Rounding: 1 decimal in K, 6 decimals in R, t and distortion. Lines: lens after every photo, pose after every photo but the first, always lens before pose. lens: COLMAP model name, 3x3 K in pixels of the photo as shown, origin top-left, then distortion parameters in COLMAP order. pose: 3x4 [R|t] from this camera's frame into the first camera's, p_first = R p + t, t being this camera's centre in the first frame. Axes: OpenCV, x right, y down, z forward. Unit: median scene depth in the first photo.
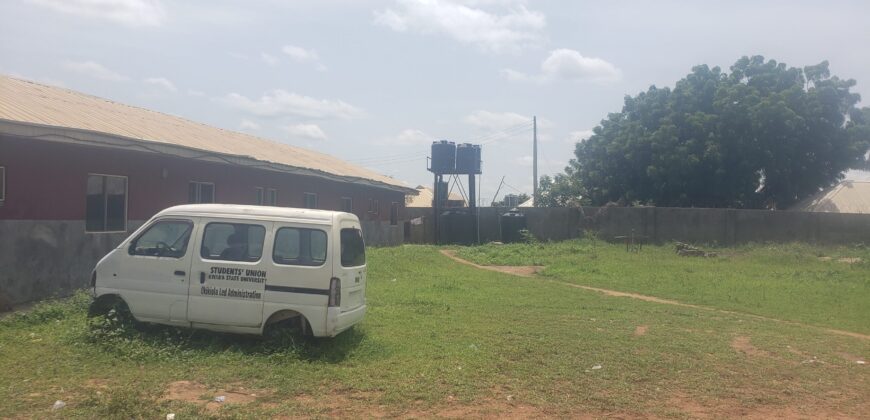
lens RADIAL K [[643.8, 0, 434.9], [0, 643.8, 207.5], [0, 0, 1]] dist [0.025987, -0.015167]
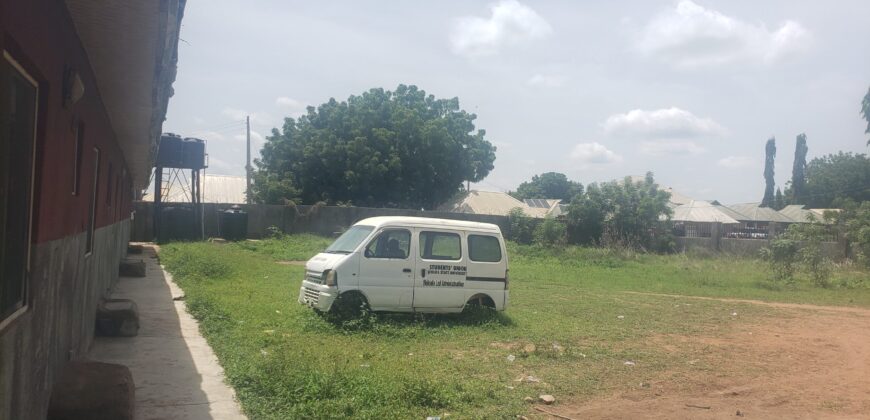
lens RADIAL K [[643.8, 0, 432.9], [0, 643.8, 214.2], [0, 0, 1]] dist [0.025987, -0.015167]
pose [[0.793529, 0.014660, 0.608356, -1.149799], [-0.028530, 0.999507, 0.013128, -0.029722], [-0.607863, -0.027774, 0.793556, -0.050743]]
